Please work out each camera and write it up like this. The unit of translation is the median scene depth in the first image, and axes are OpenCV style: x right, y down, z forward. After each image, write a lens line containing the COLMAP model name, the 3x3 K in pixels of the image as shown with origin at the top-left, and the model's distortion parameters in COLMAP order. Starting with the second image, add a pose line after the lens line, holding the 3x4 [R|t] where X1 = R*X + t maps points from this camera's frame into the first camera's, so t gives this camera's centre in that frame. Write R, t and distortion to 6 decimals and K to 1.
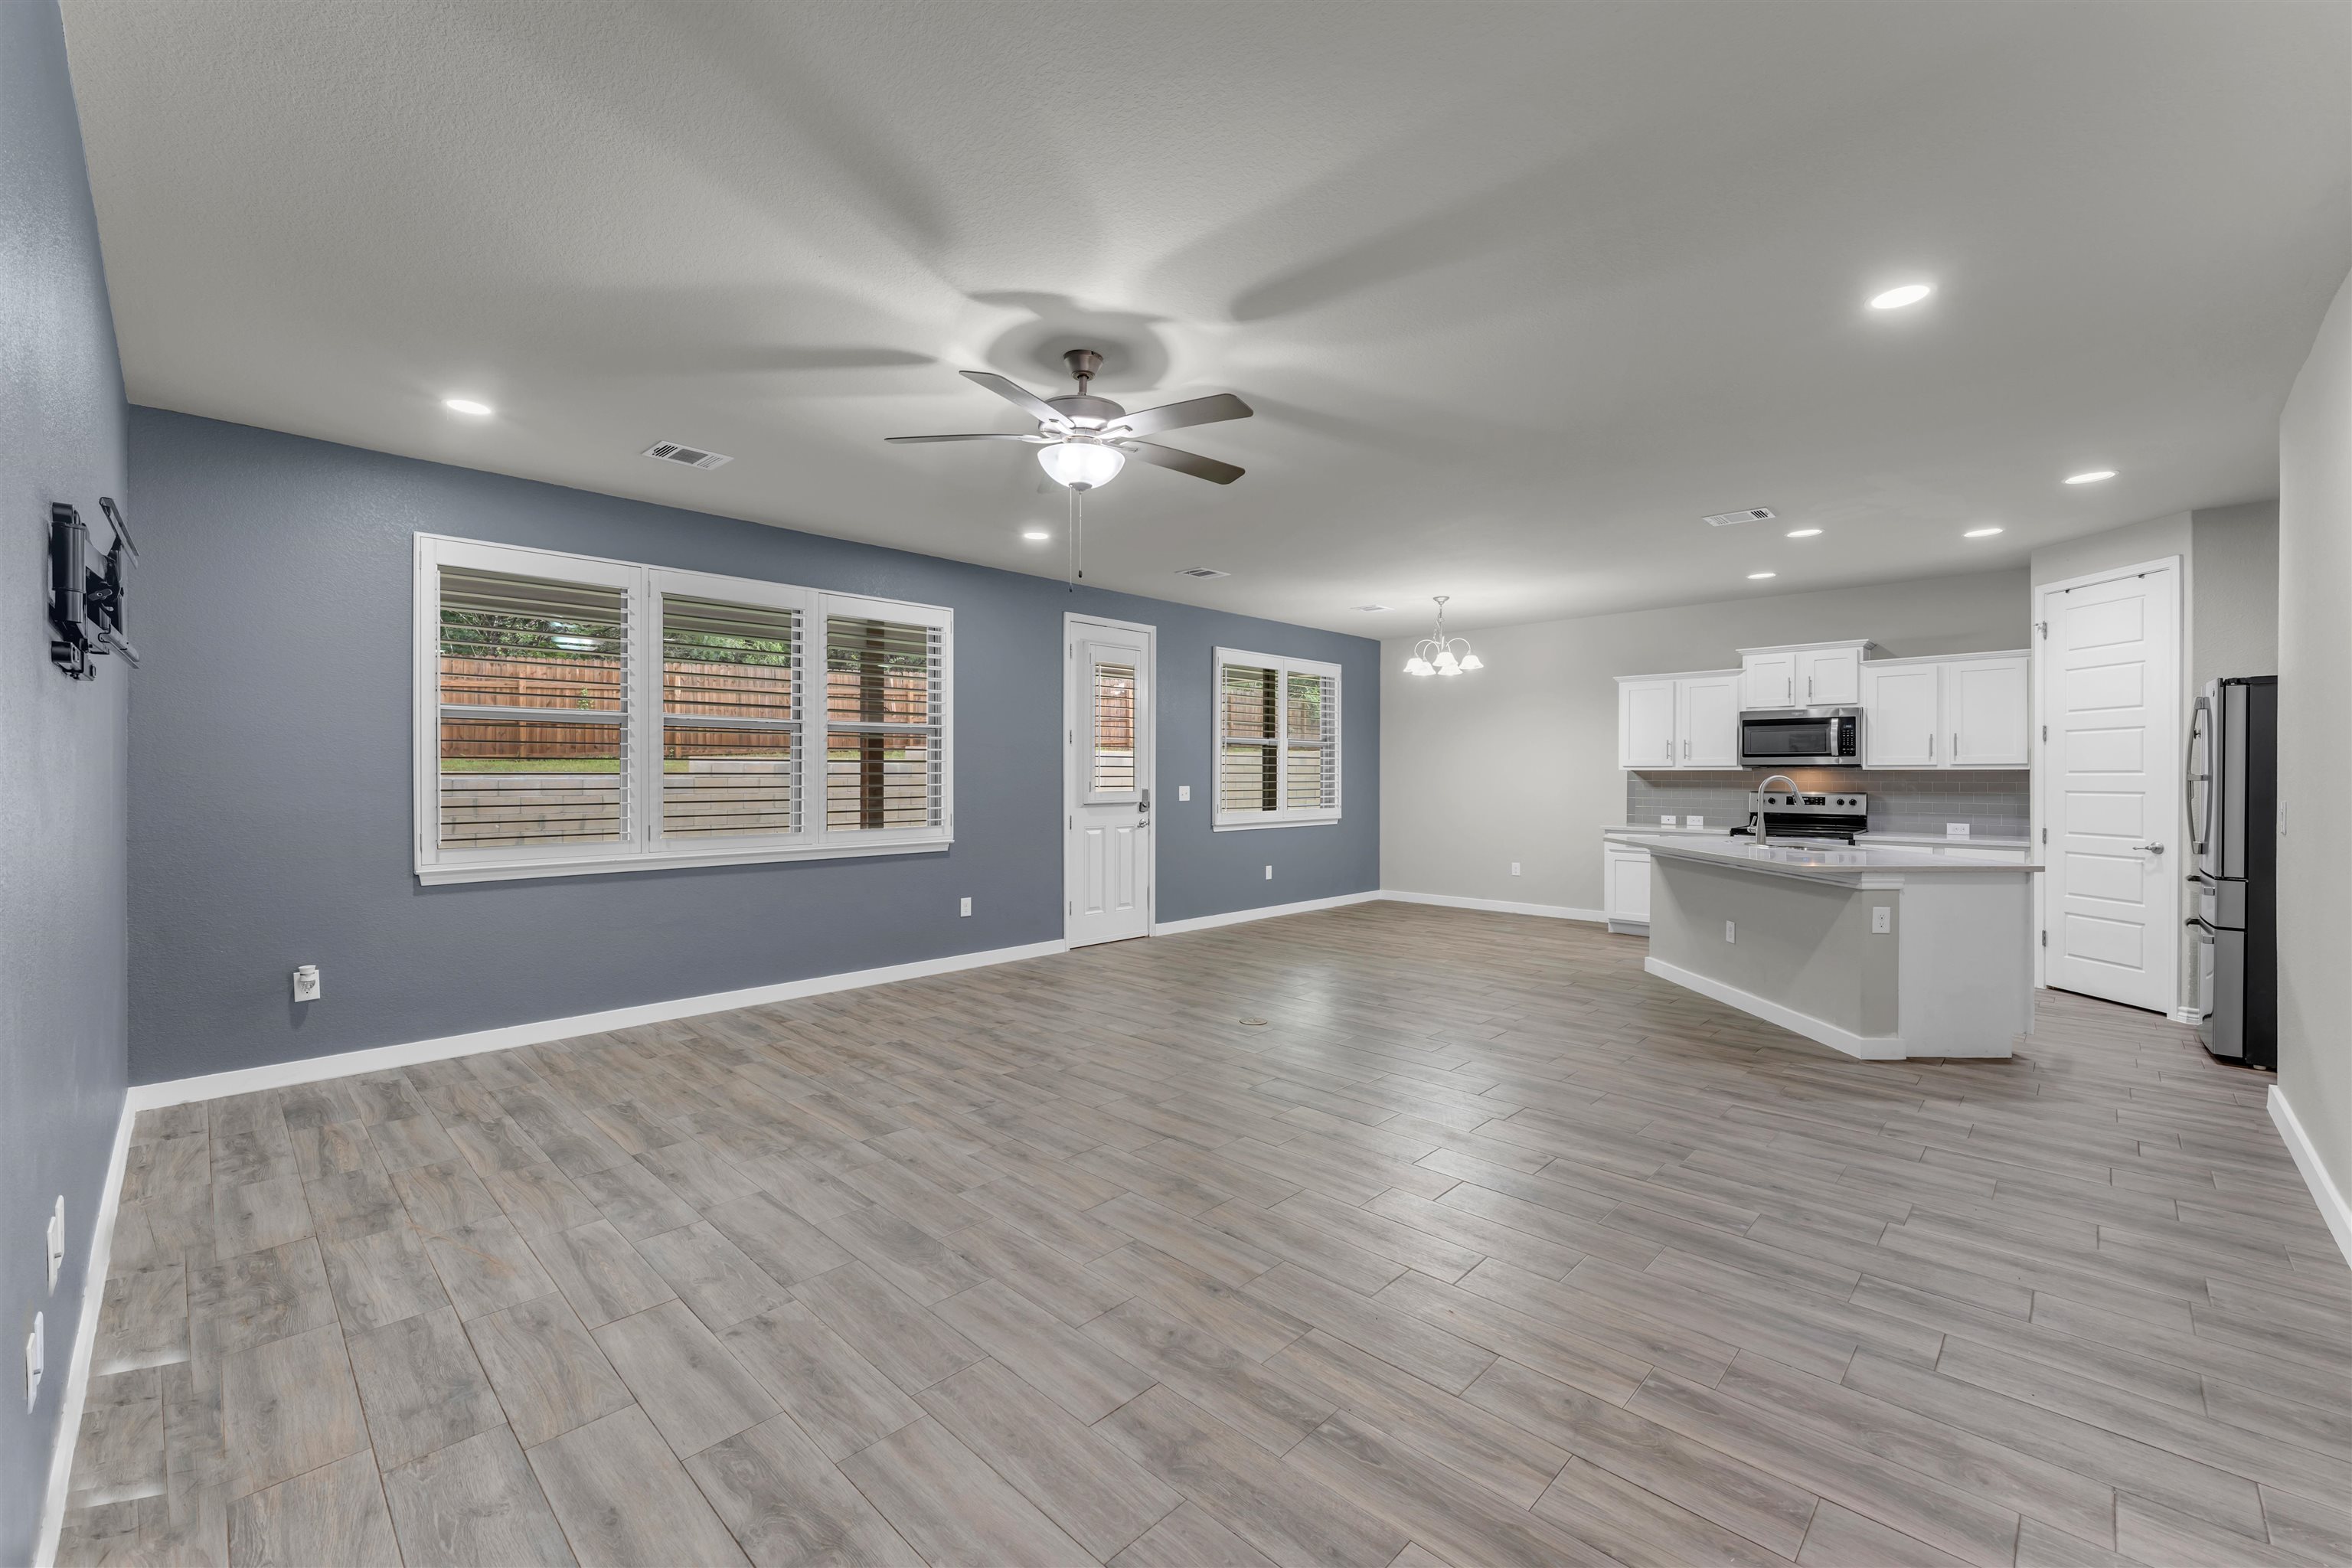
lens RADIAL K [[947.8, 0, 1153.7], [0, 947.8, 774.4], [0, 0, 1]] dist [0.001676, 0.000264]
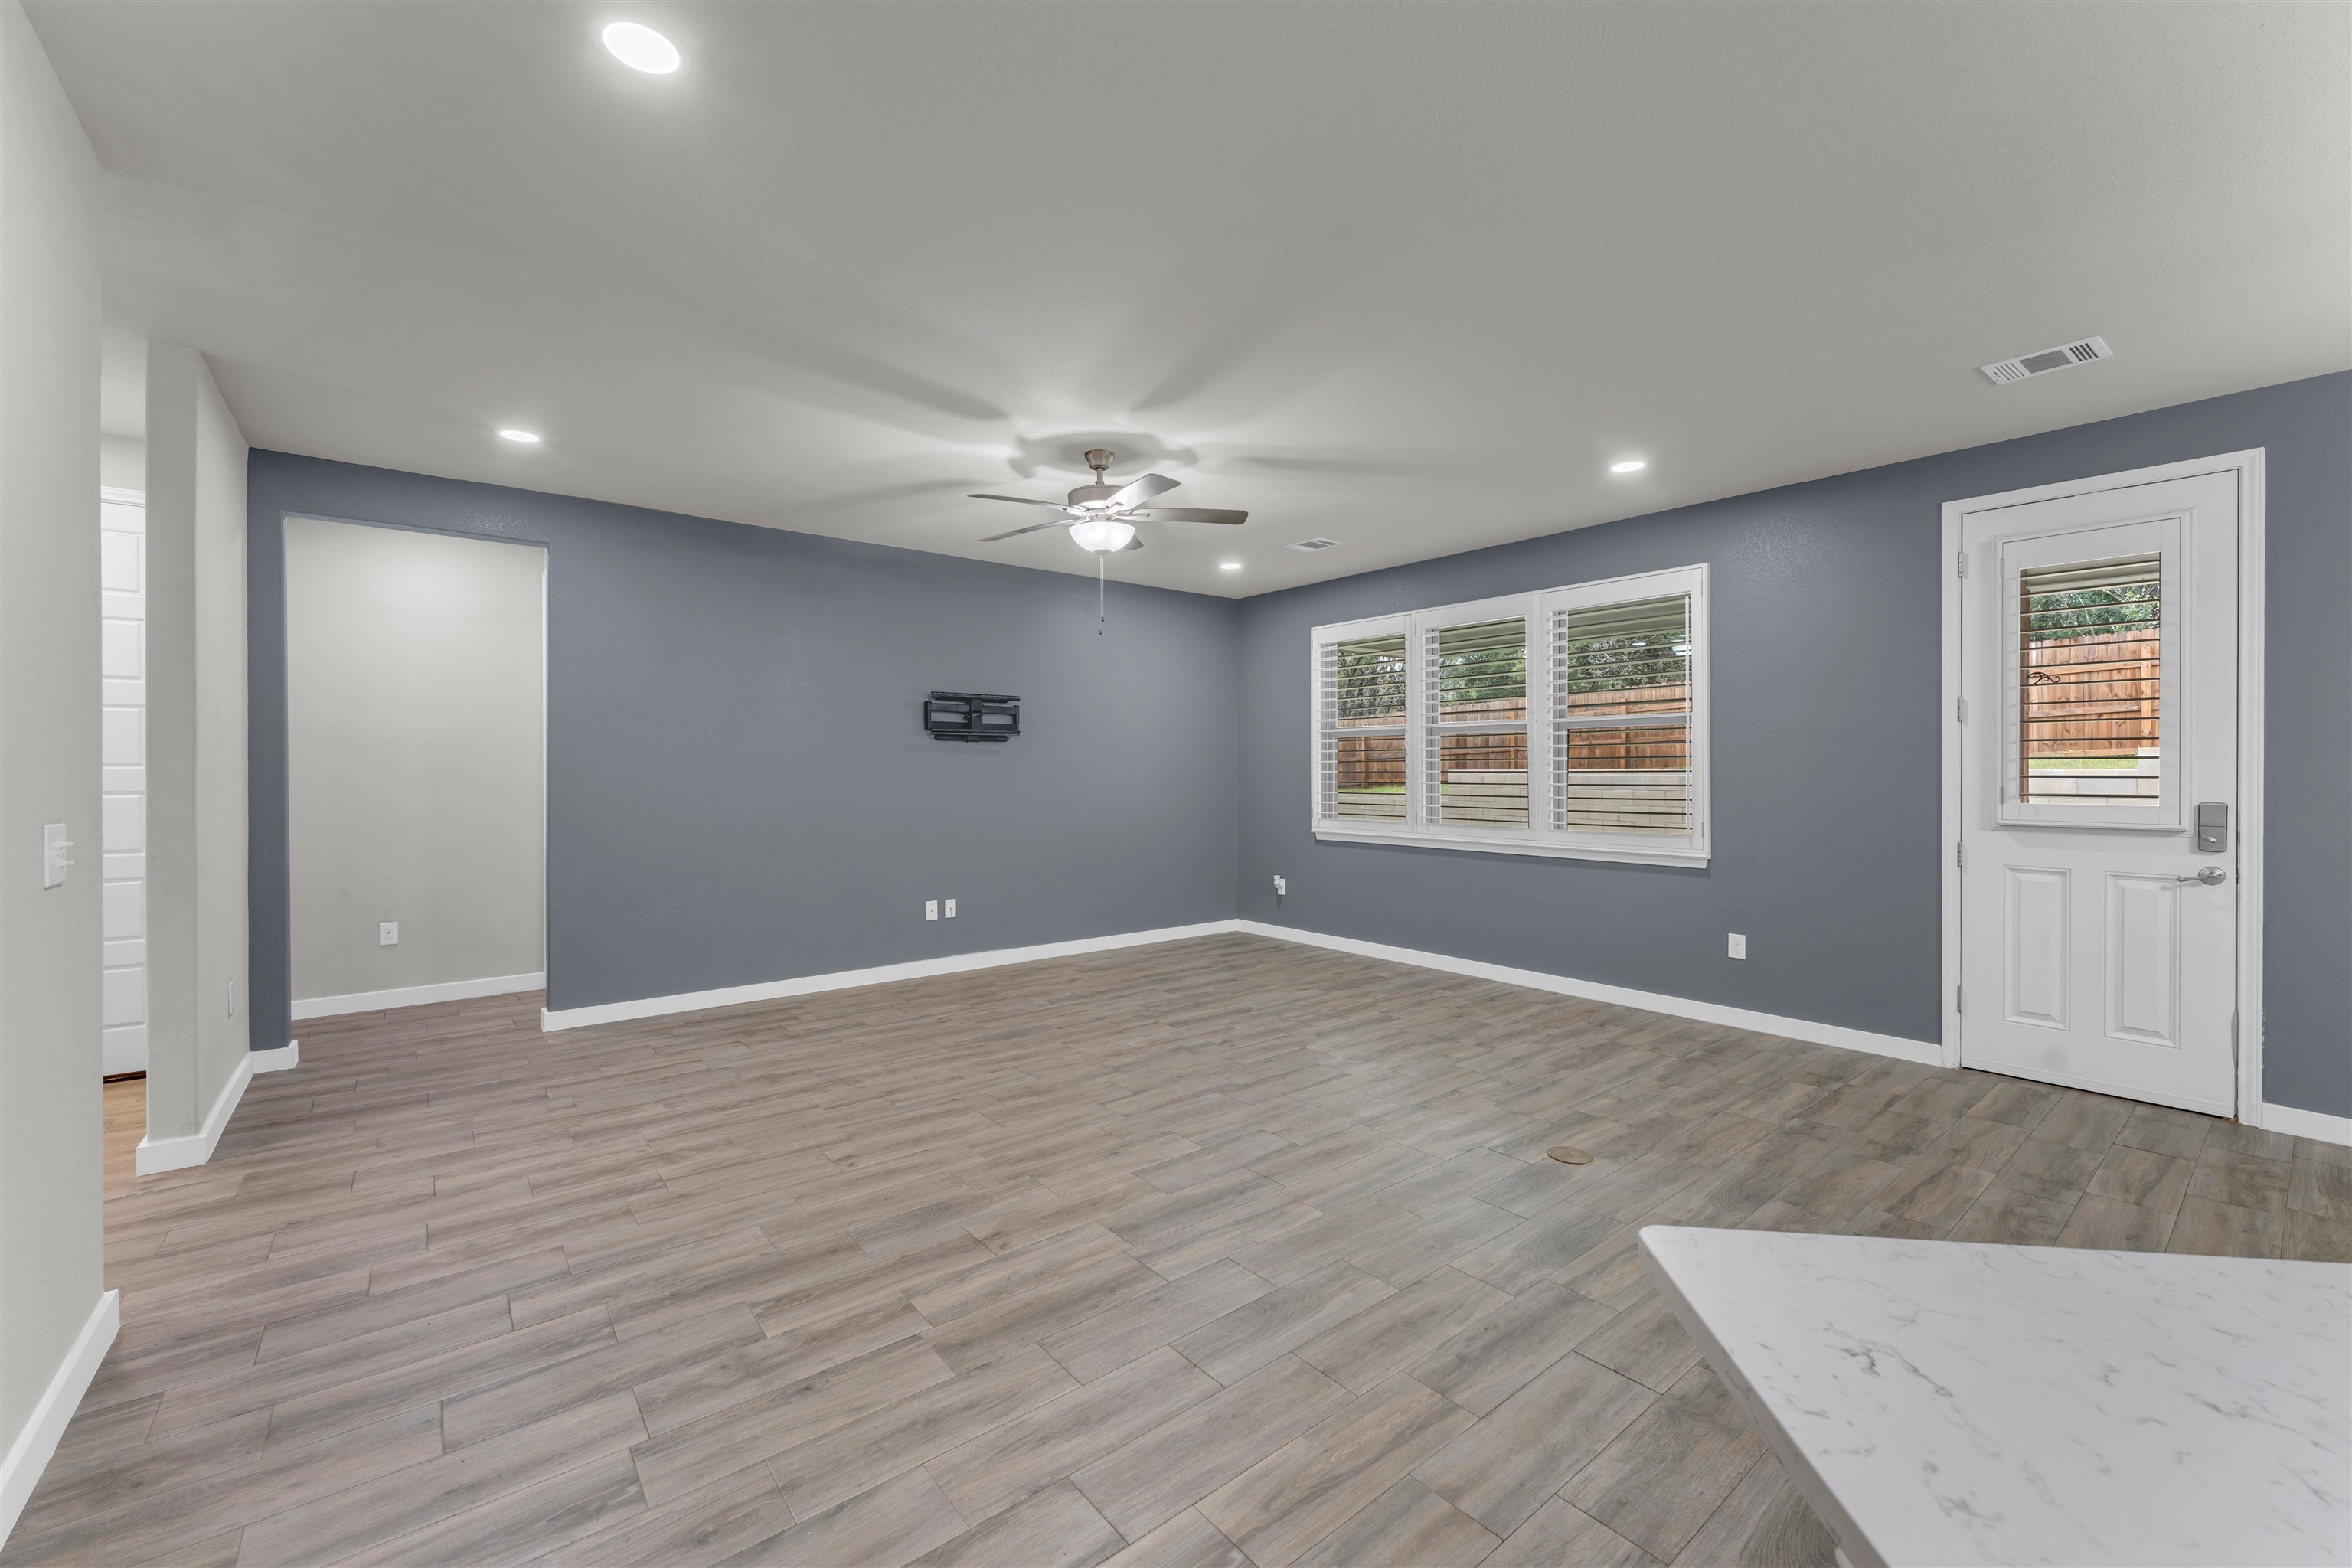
lens RADIAL K [[934.7, 0, 1163.5], [0, 934.7, 773.7], [0, 0, 1]] dist [-0.002149, -0.000418]
pose [[-0.113085, 0.001717, -0.993584, 0.770101], [0.000230, 0.999999, 0.001702, -0.000968], [0.993585, -0.000036, -0.113085, 0.796380]]
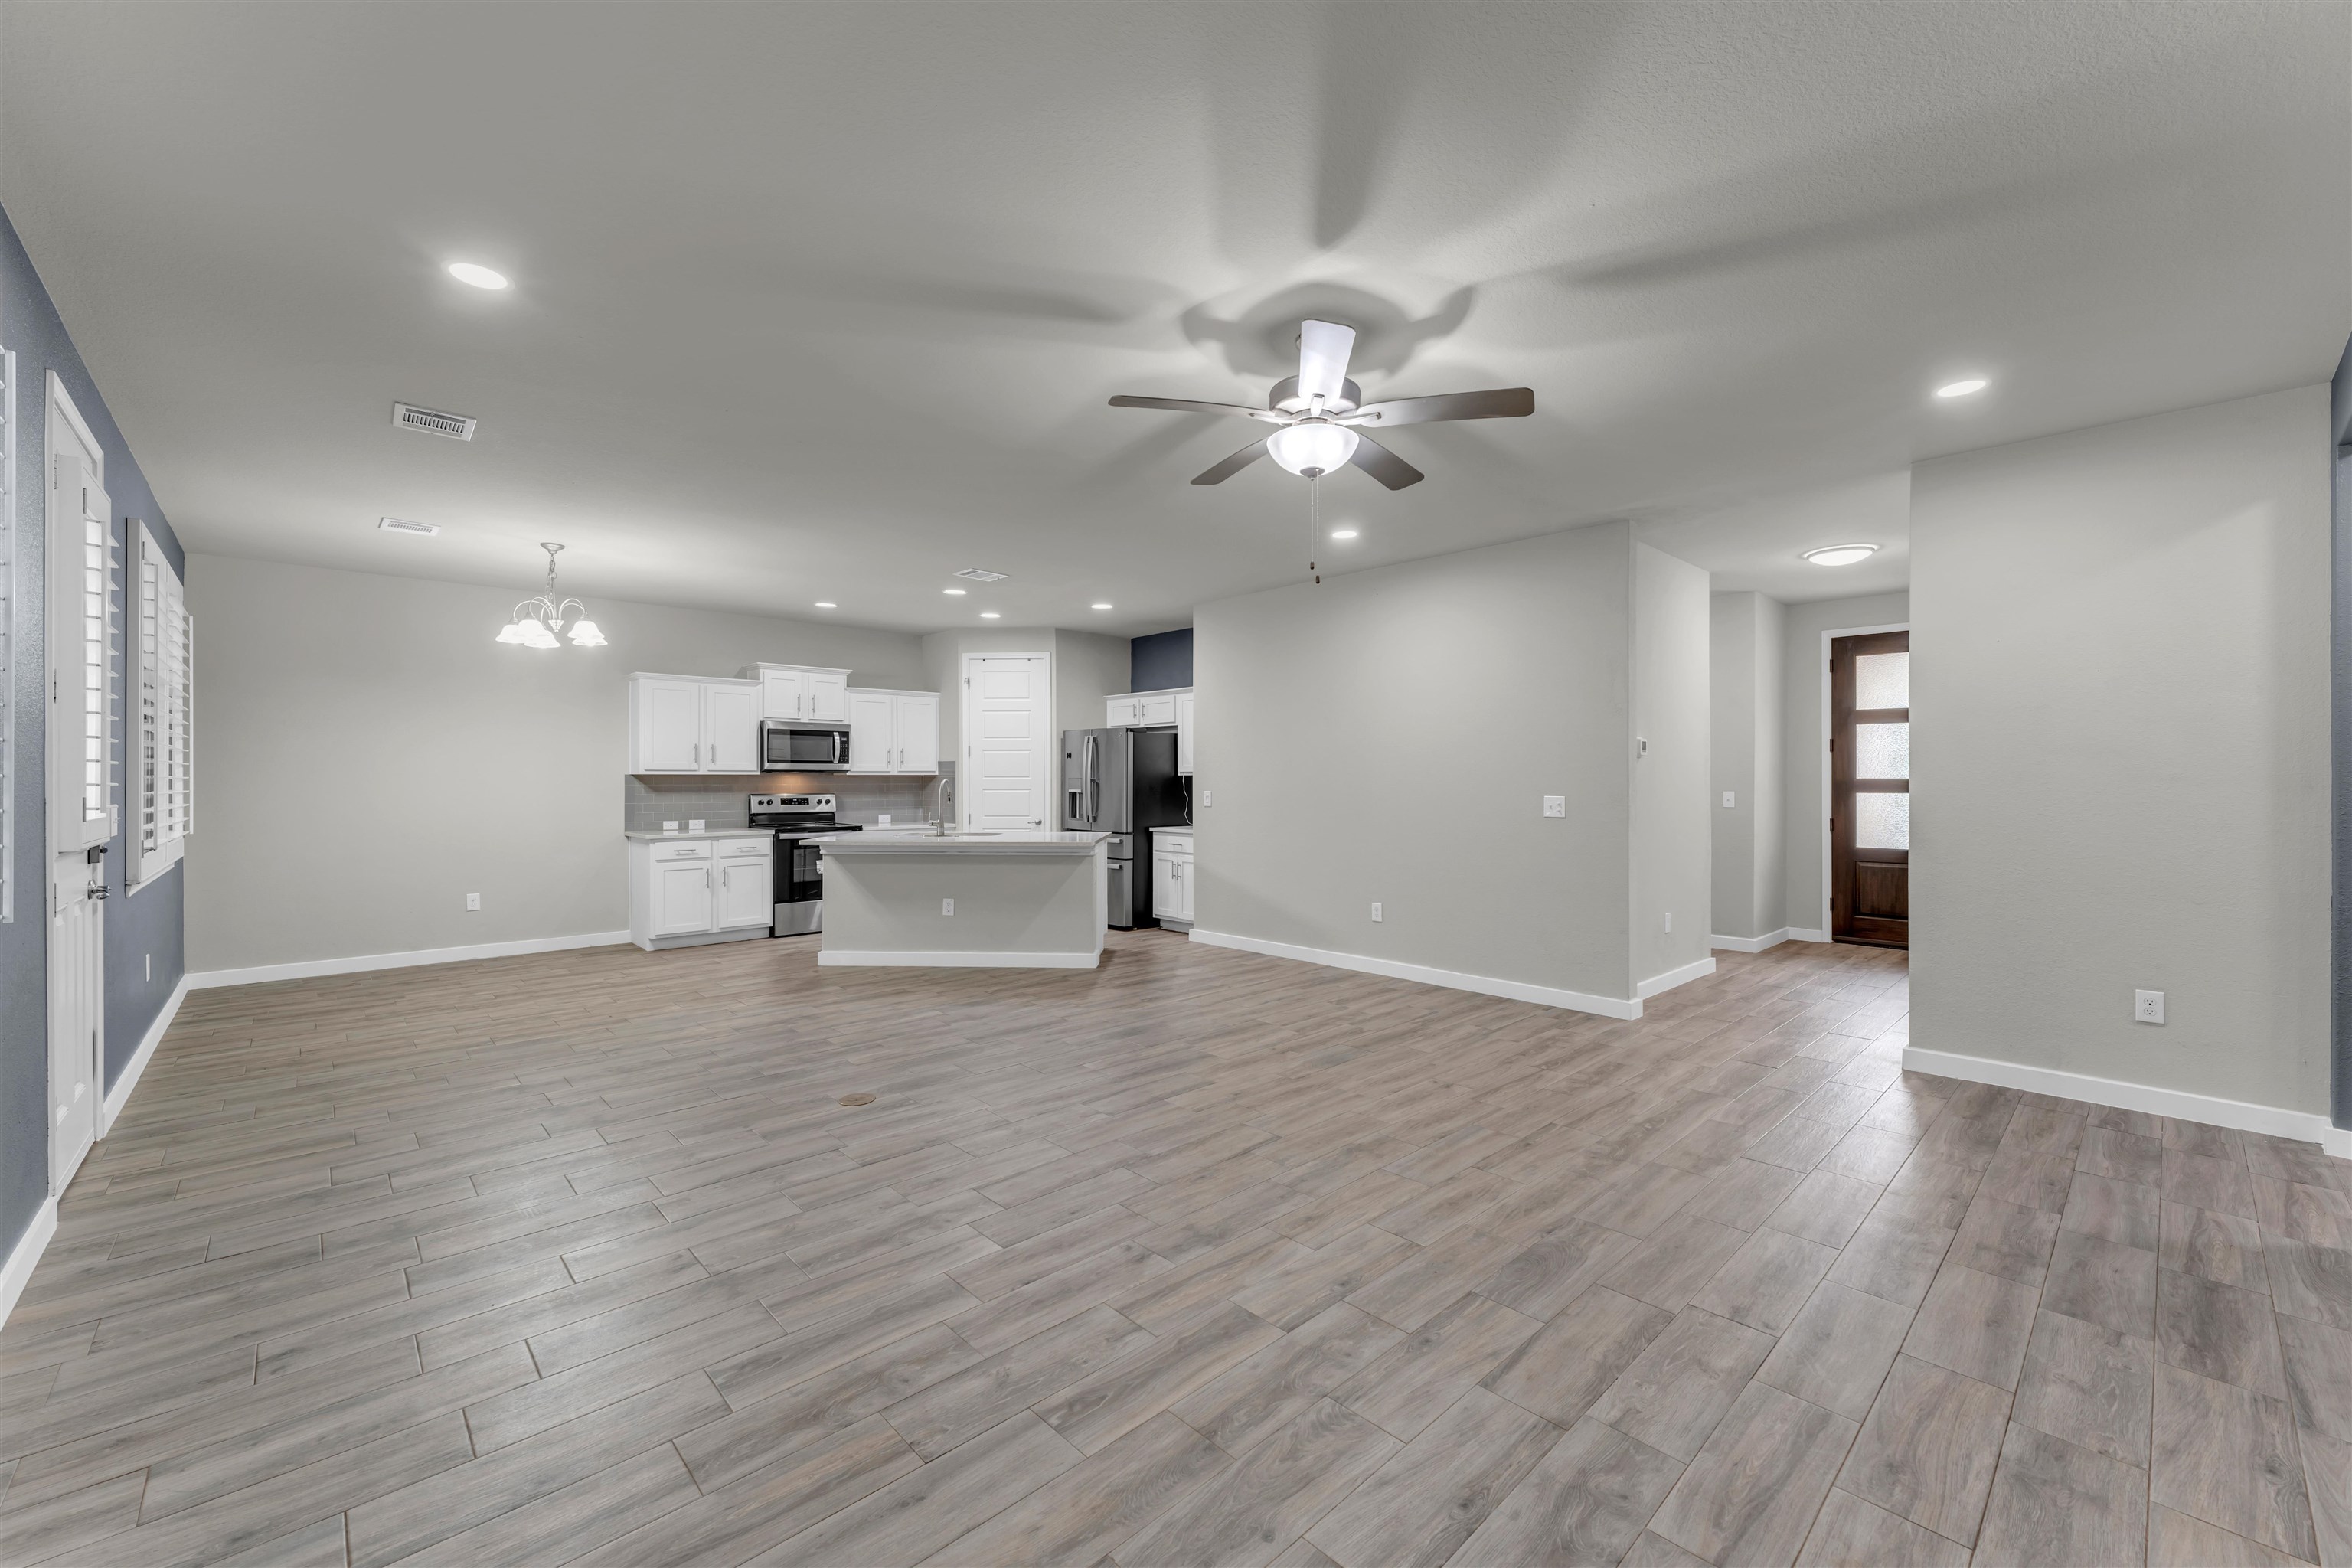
lens RADIAL K [[960.7, 0, 1174.1], [0, 960.7, 776.6], [0, 0, 1]] dist [-0.000155, 0.000226]
pose [[0.028254, 0.001111, 0.999600, -0.668881], [0.000038, 0.999999, -0.001112, -0.001470], [-0.999601, 0.000070, 0.028254, 0.719525]]
